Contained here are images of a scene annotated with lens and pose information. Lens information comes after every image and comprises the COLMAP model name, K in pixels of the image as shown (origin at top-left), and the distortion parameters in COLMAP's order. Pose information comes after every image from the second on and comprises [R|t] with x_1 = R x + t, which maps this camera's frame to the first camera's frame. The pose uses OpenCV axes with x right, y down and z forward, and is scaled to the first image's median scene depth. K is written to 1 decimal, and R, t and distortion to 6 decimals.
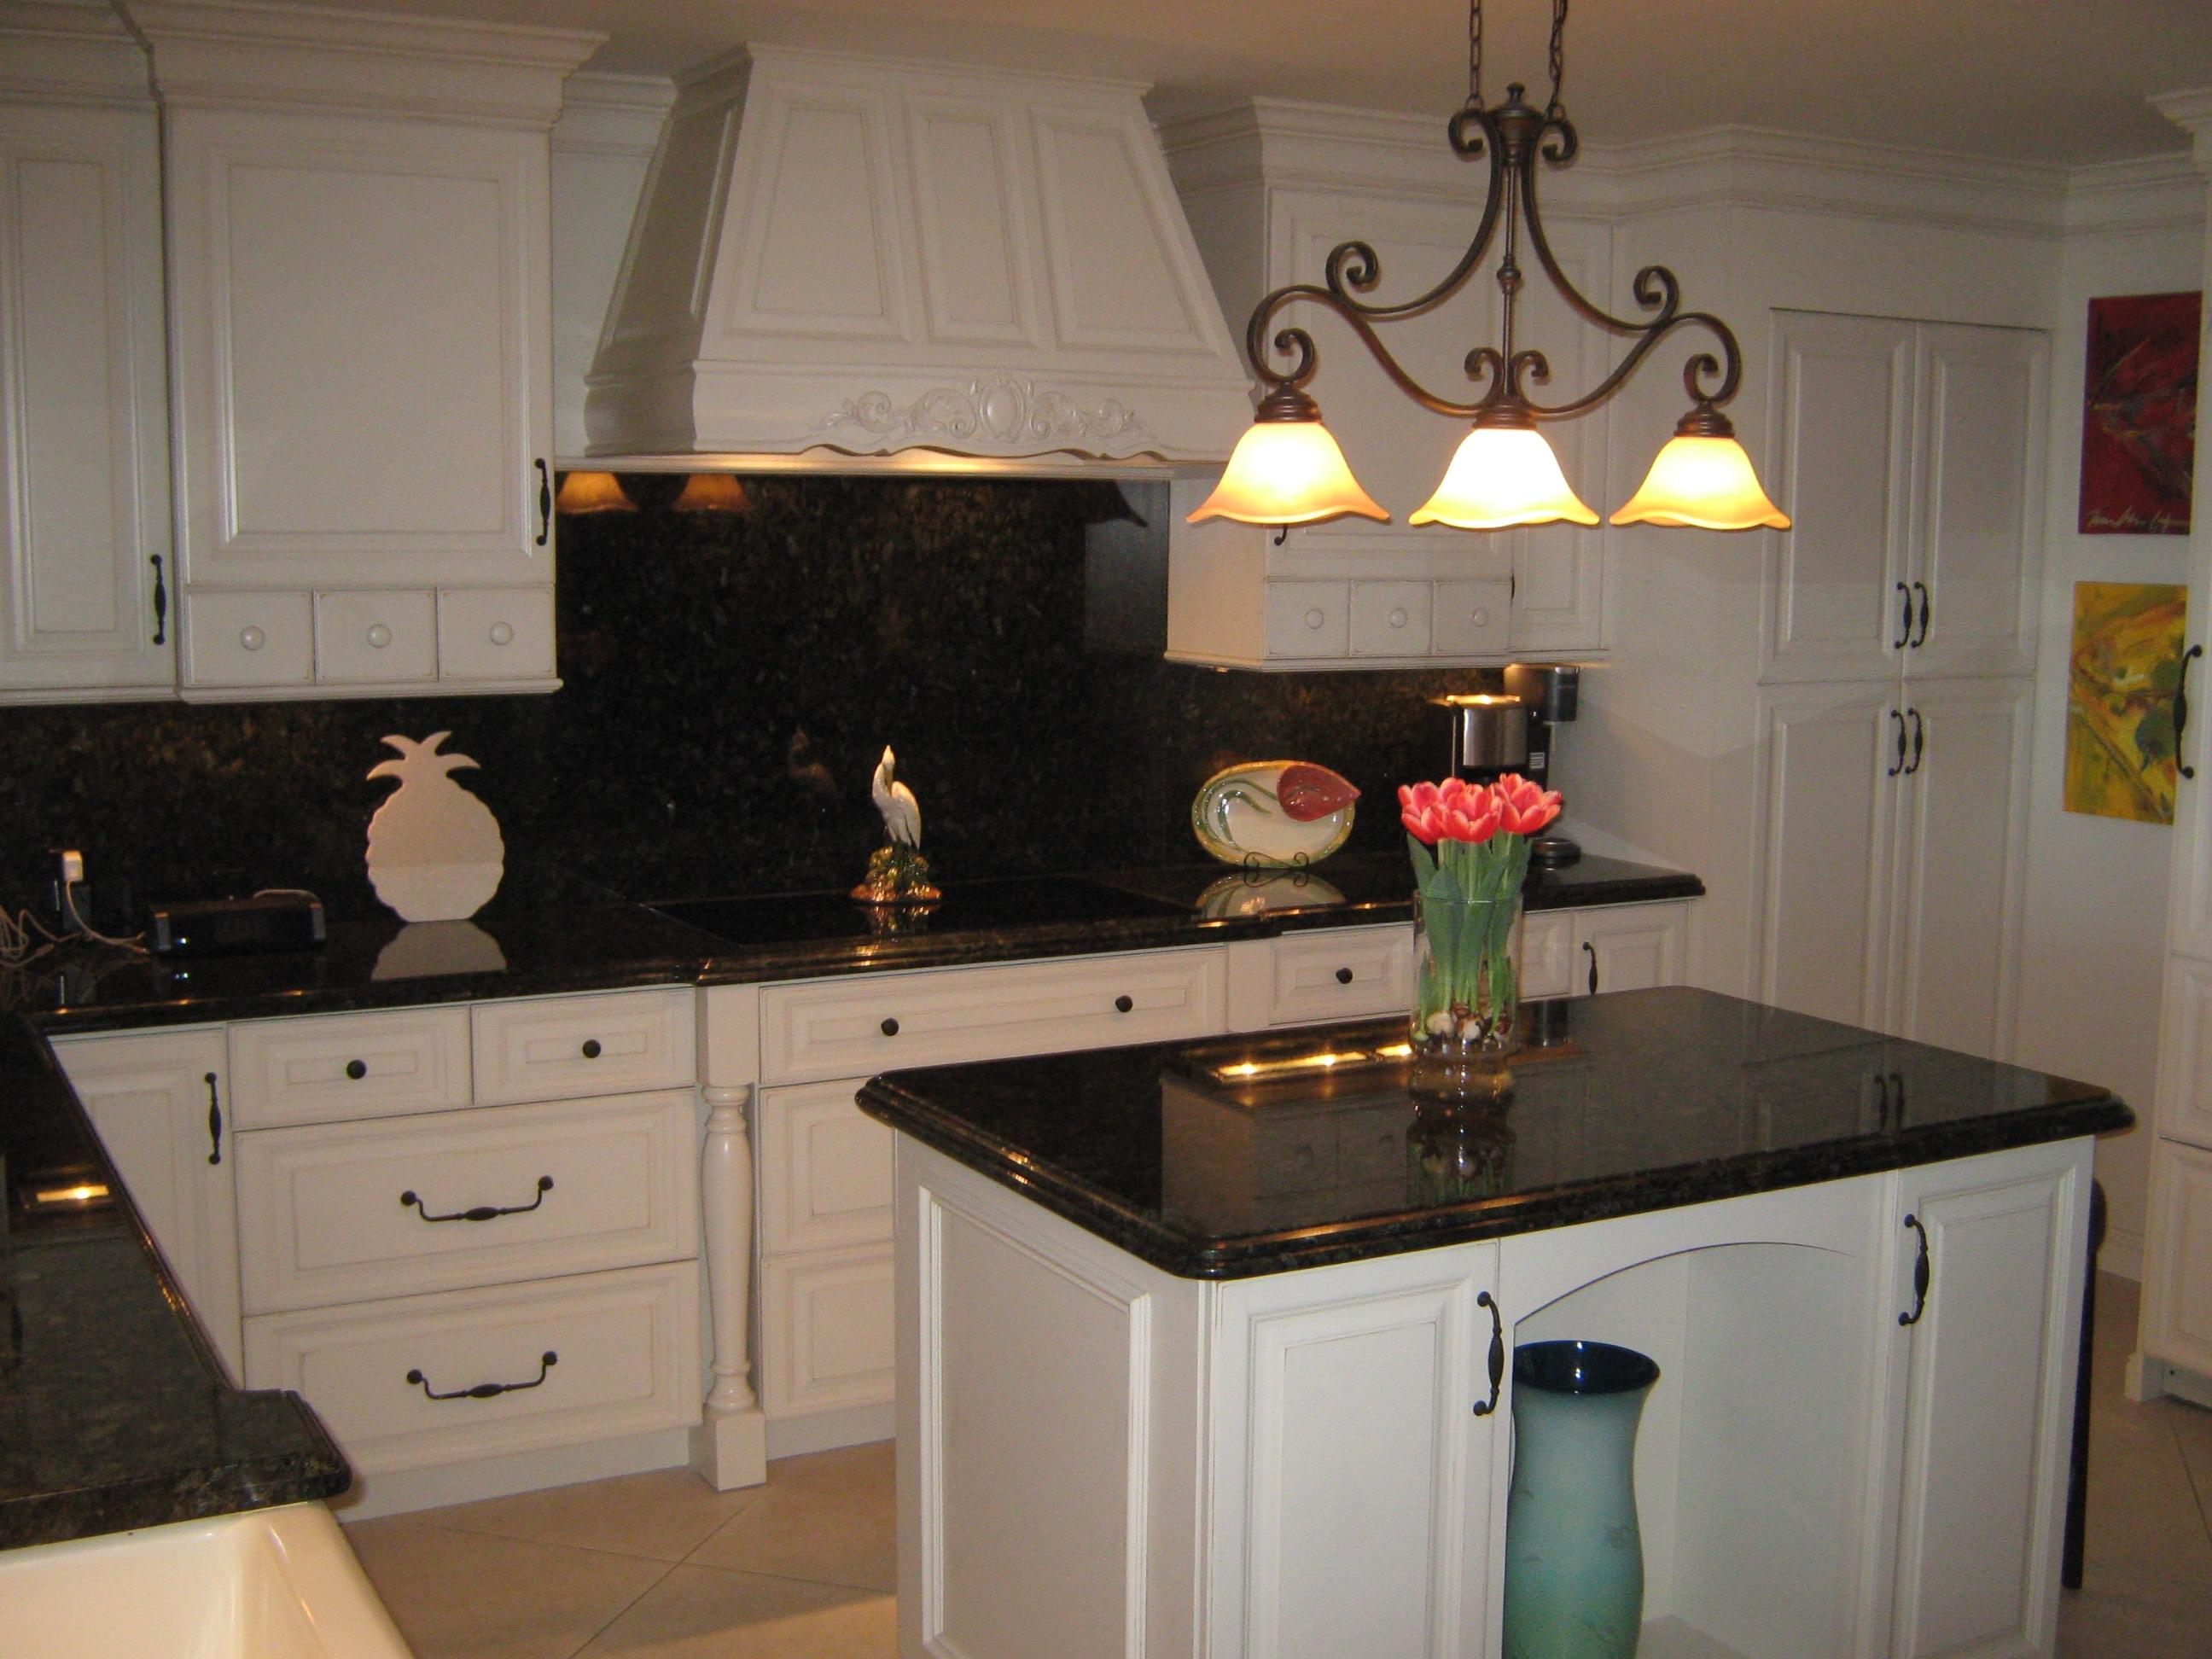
lens RADIAL K [[2492.2, 0, 1106.0], [0, 2492.2, 829.5], [0, 0, 1]] dist [-0.110884, 0.055290]
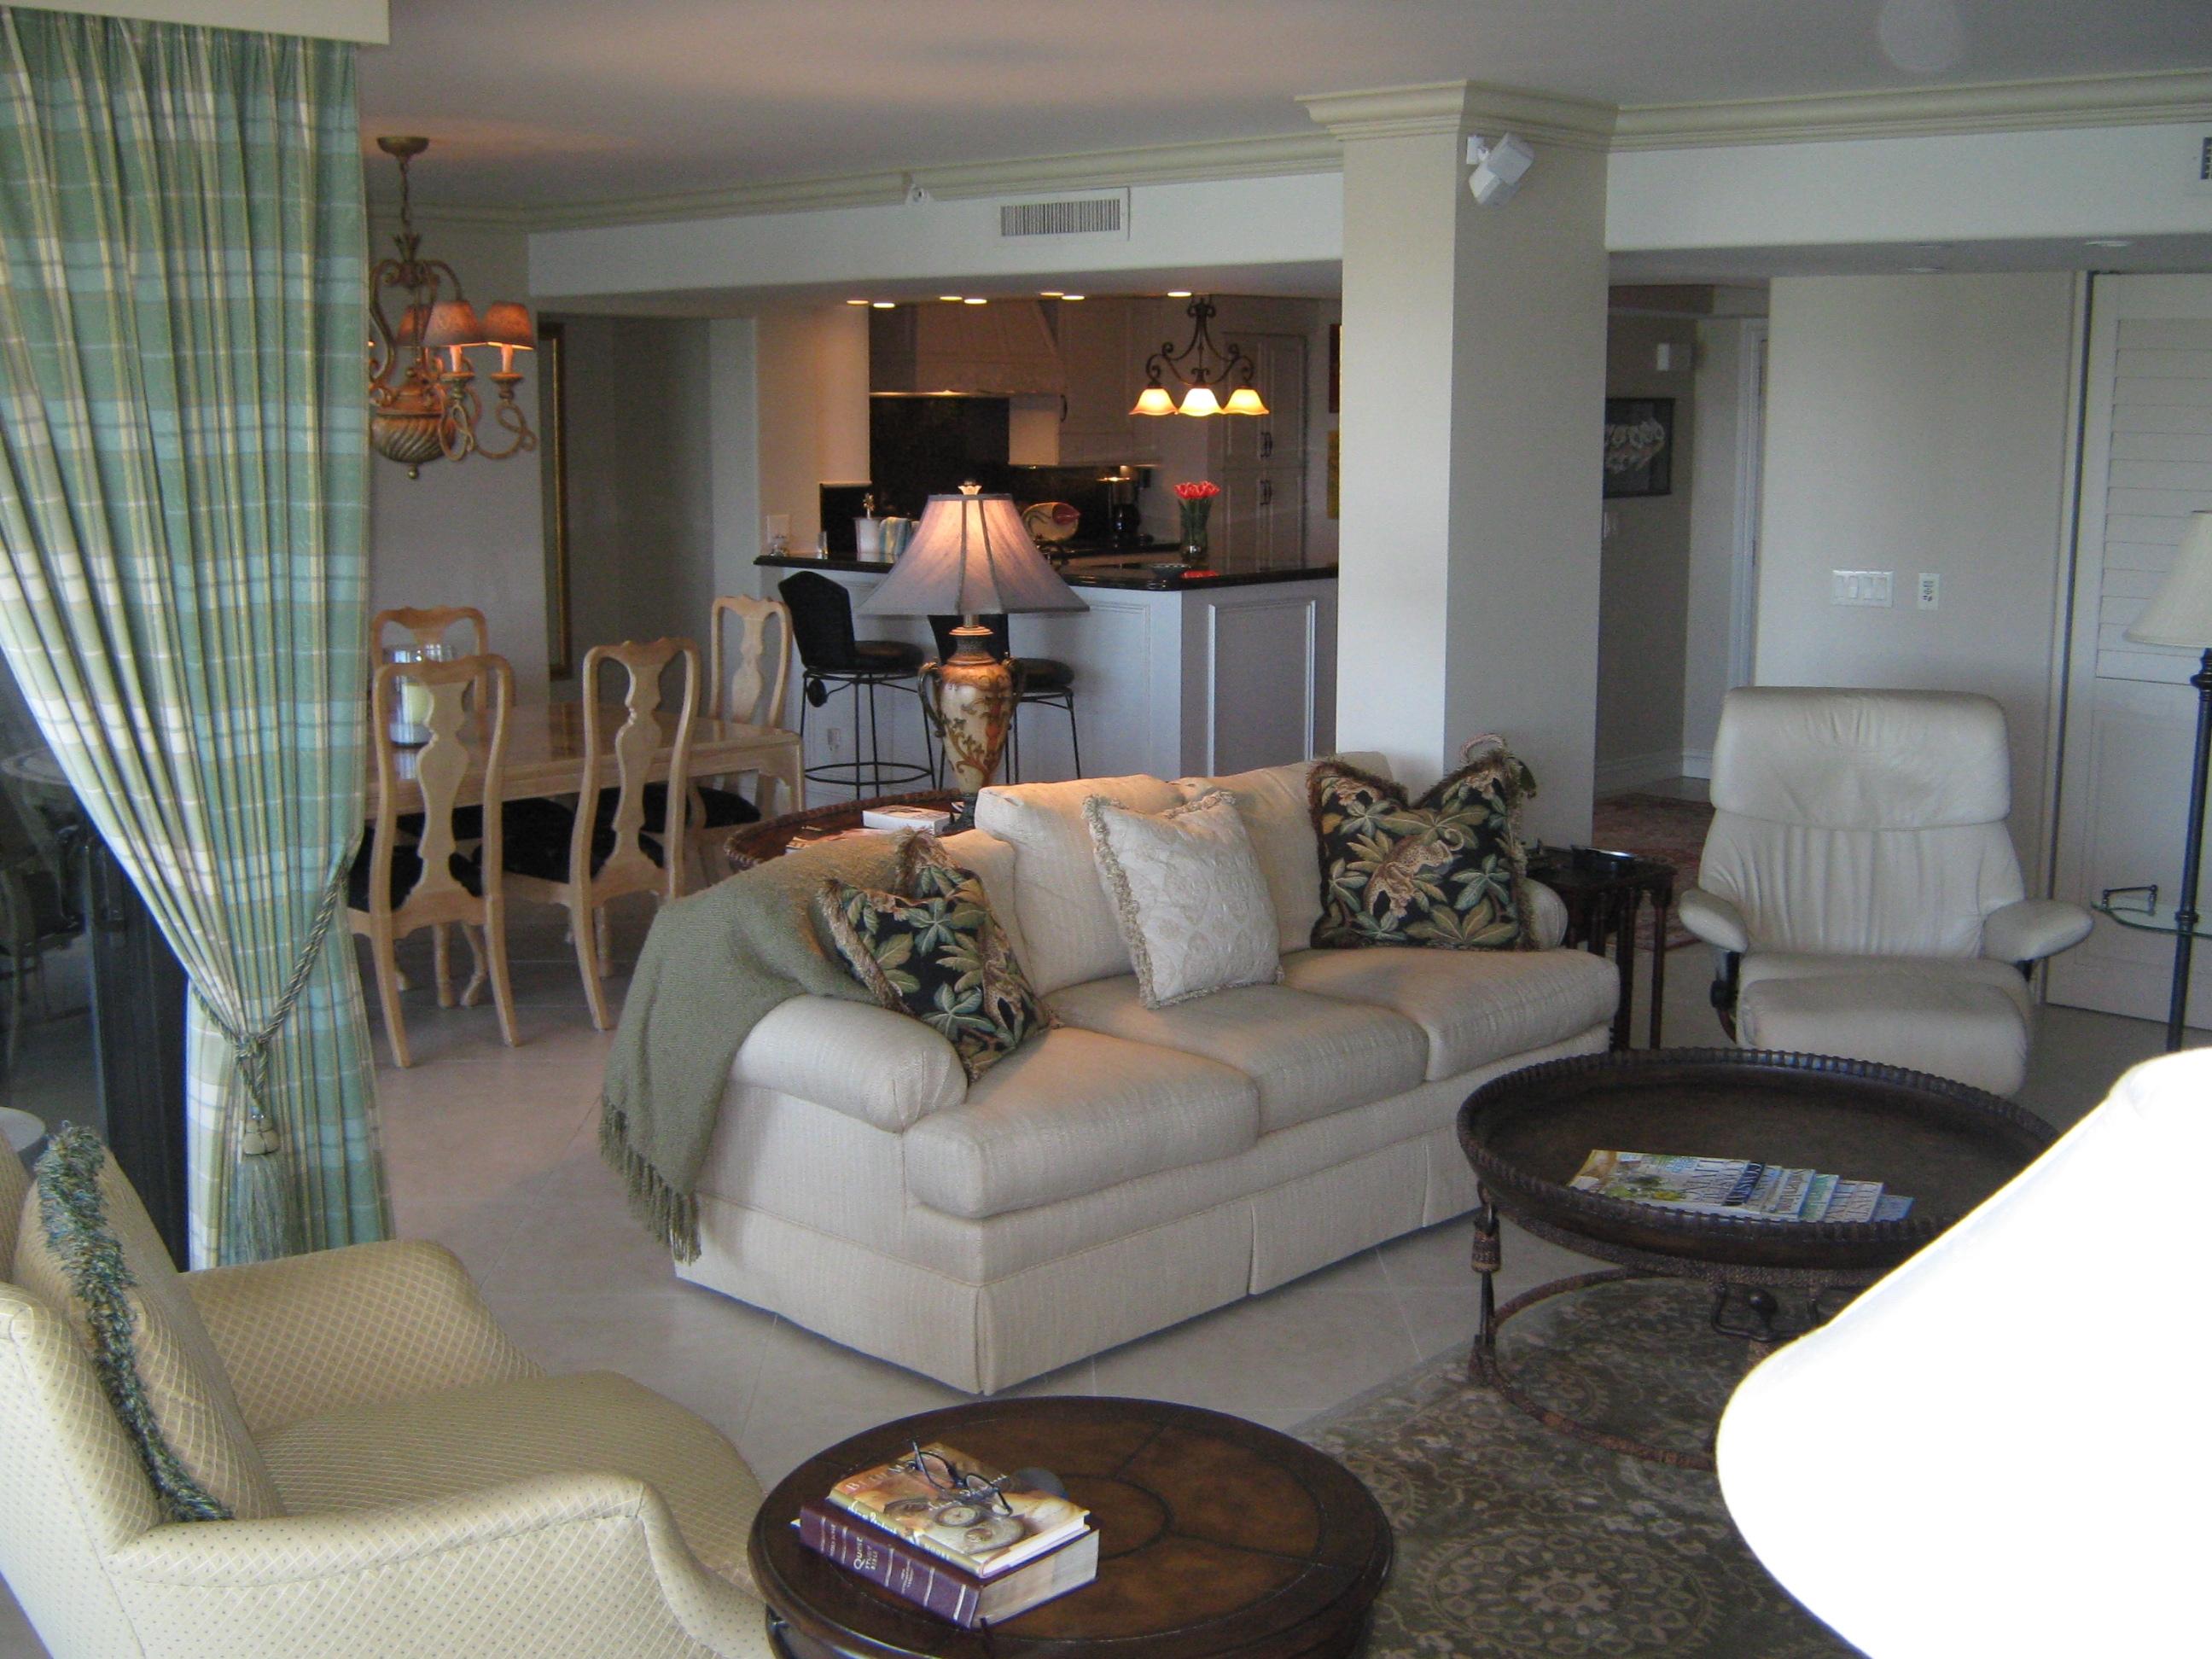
lens RADIAL K [[2492.2, 0, 1106.0], [0, 2492.2, 829.5], [0, 0, 1]] dist [-0.110884, 0.055290]
pose [[0.949815, -0.060738, 0.306860, -1.113578], [0.046344, 0.997466, 0.053986, 0.281698], [-0.309361, -0.037056, 0.950222, -2.435943]]
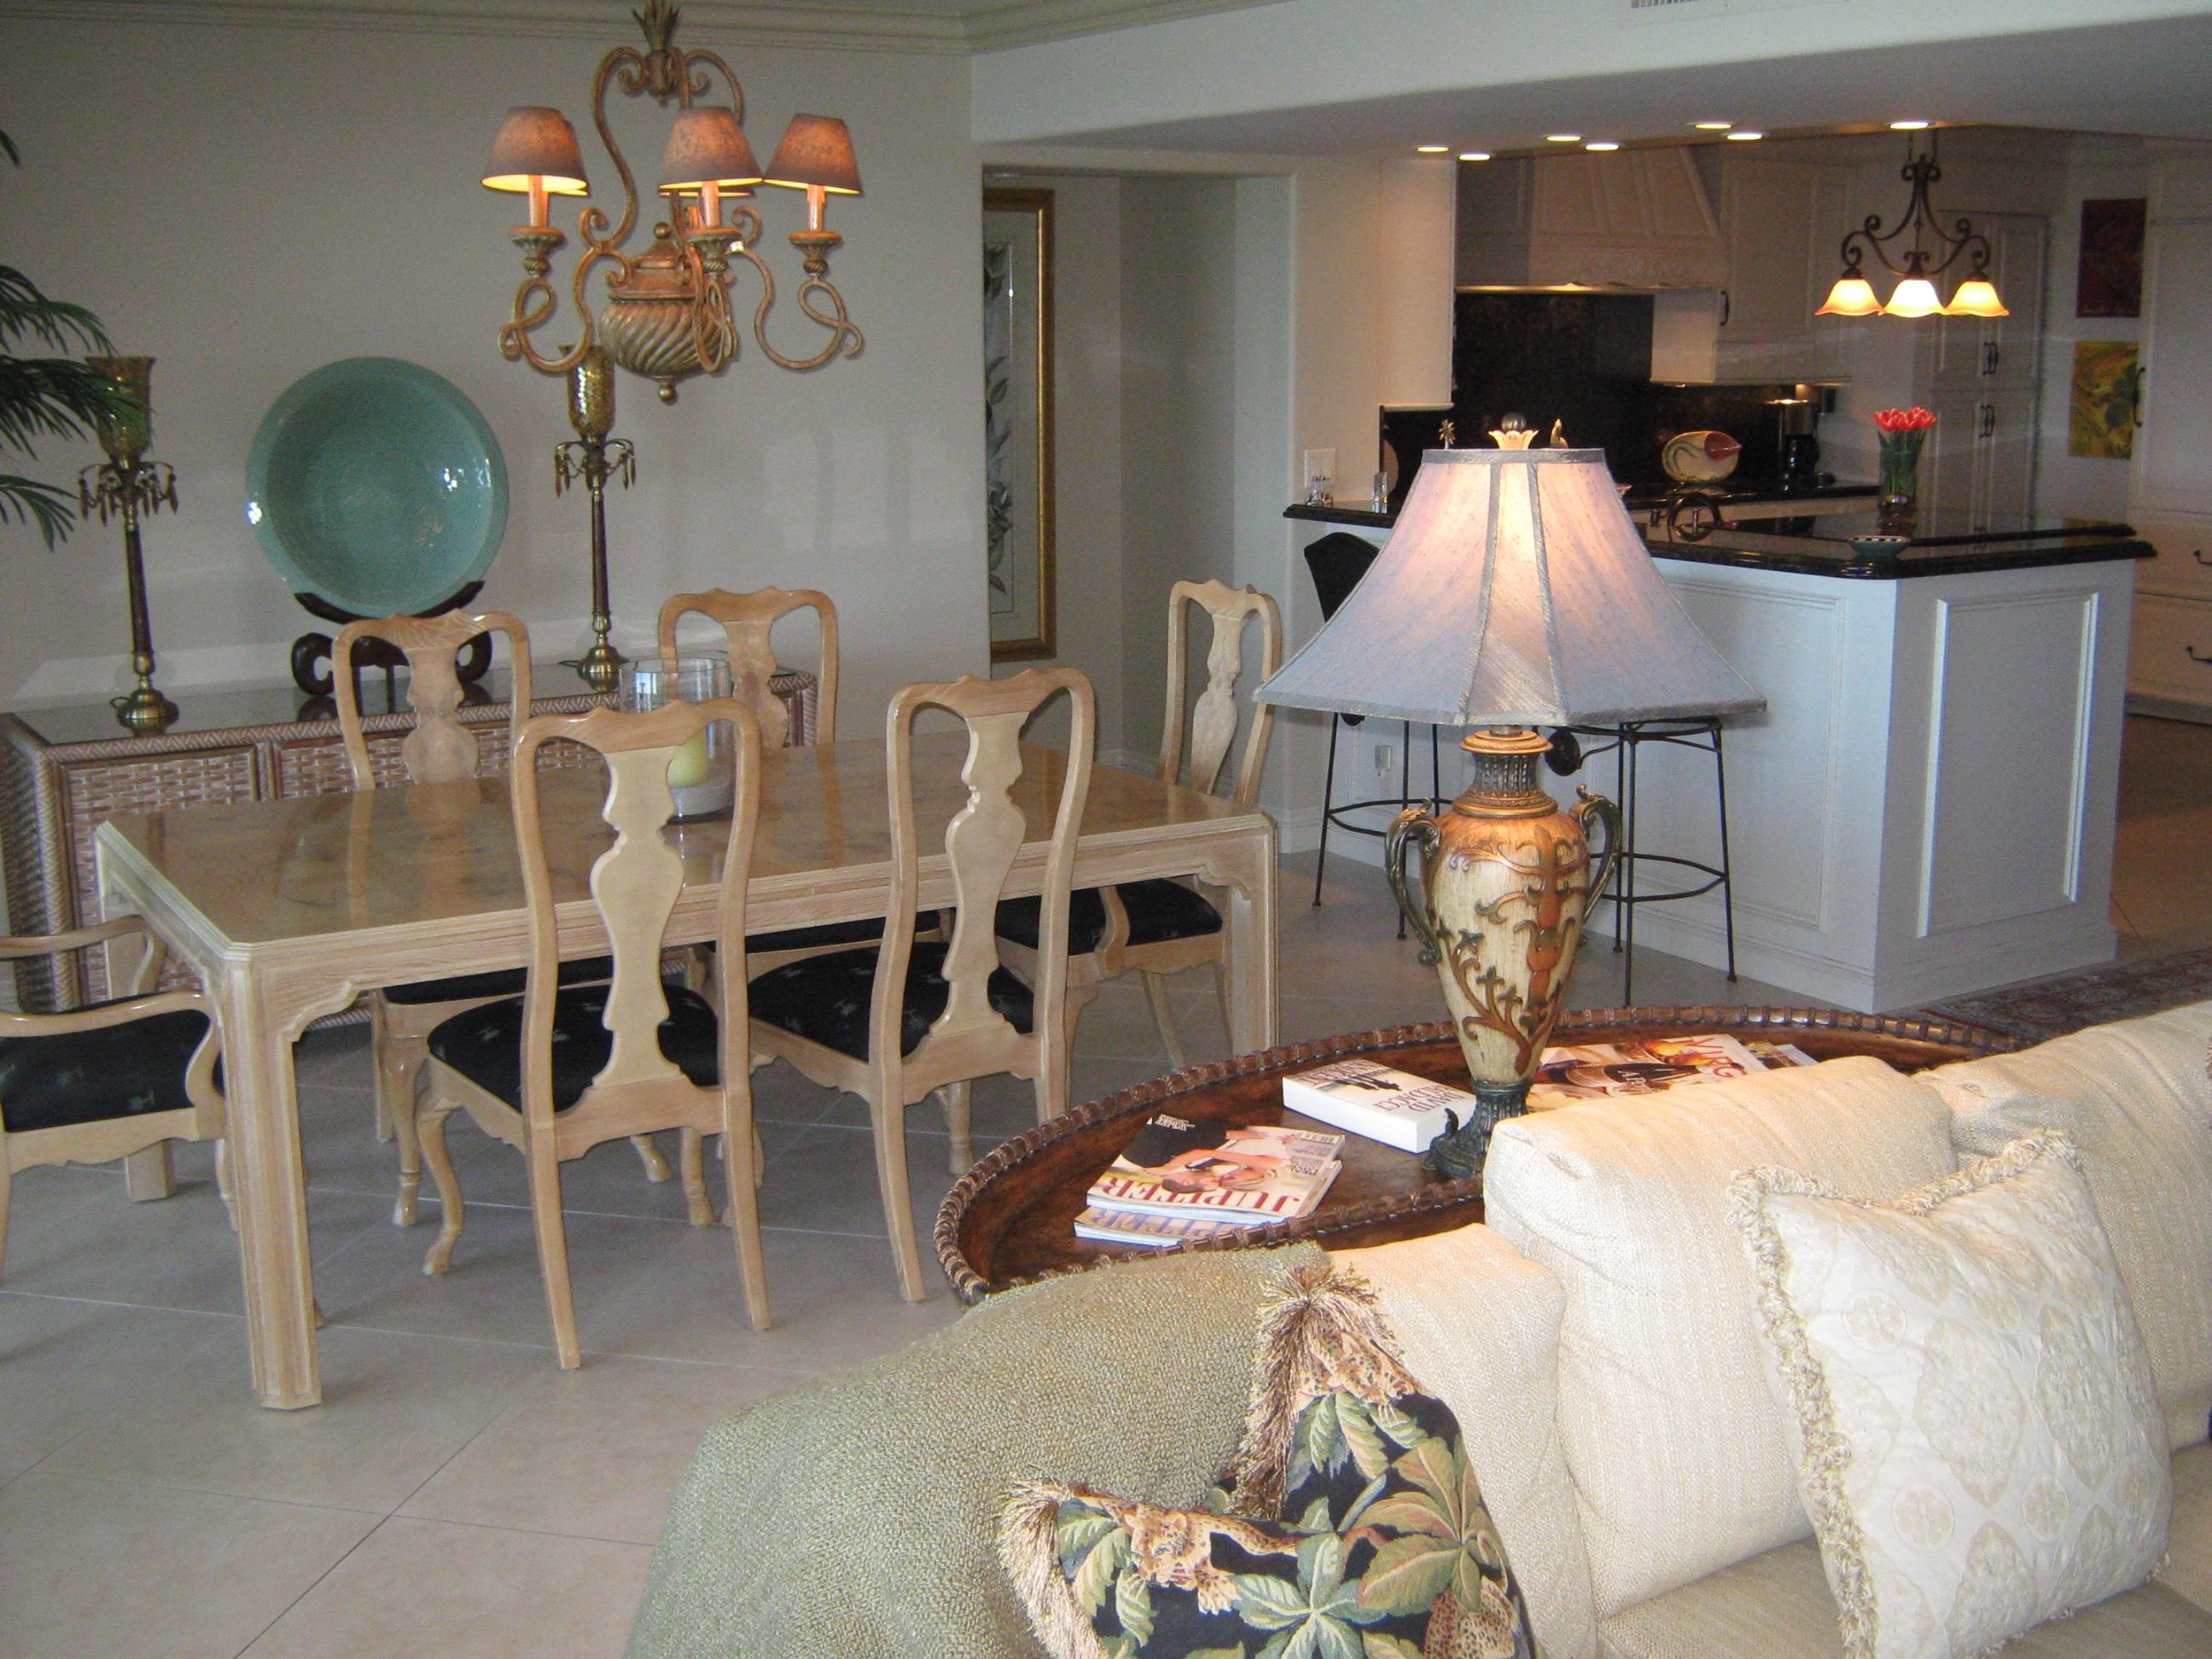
lens RADIAL K [[2492.2, 0, 1106.0], [0, 2492.2, 829.5], [0, 0, 1]] dist [-0.110884, 0.055290]
pose [[0.998088, -0.026350, 0.055913, -0.858344], [0.021859, 0.996598, 0.079470, 0.200459], [-0.057817, -0.078095, 0.995268, -1.619781]]
